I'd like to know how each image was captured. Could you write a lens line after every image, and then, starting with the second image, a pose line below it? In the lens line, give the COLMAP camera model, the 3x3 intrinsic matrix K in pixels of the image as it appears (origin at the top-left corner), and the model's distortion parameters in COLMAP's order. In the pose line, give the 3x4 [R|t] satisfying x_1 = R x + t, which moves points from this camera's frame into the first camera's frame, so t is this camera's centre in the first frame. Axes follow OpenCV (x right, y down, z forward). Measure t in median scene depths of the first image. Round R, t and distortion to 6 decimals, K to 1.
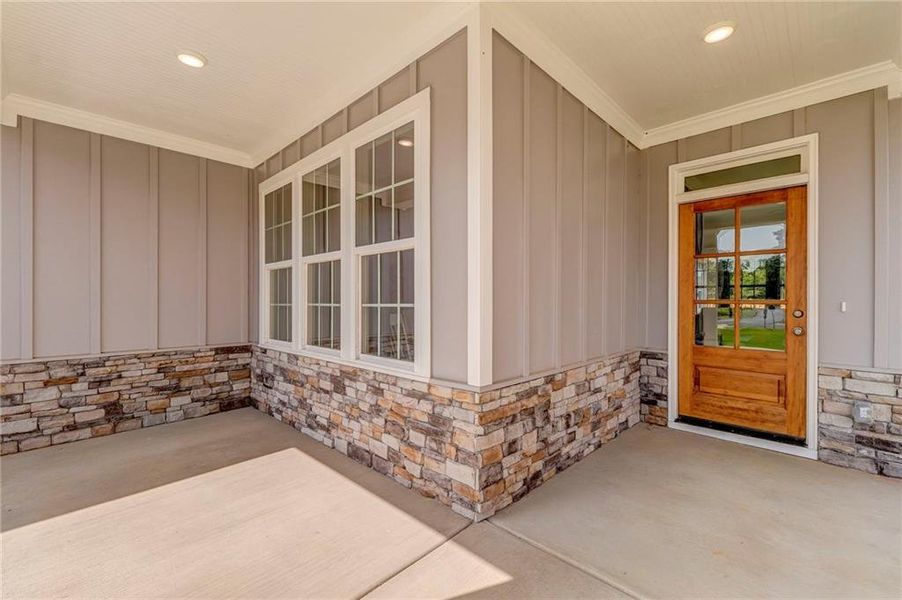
lens RADIAL K [[391.2, 0, 451.0], [0, 391.2, 300.0], [0, 0, 1]] dist [-0.000345, -0.000350]
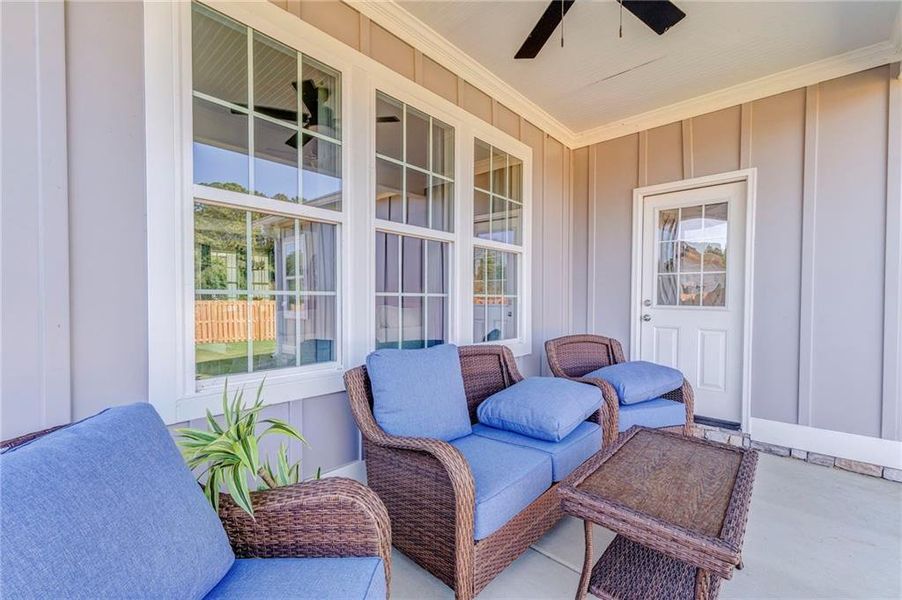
lens RADIAL K [[391.2, 0, 451.0], [0, 391.2, 300.0], [0, 0, 1]] dist [-0.000345, -0.000350]
pose [[-0.024173, -0.011489, 0.999642, -1.076954], [-0.030709, 0.999471, 0.010745, 0.013102], [-0.999236, -0.030438, -0.024513, 0.934340]]
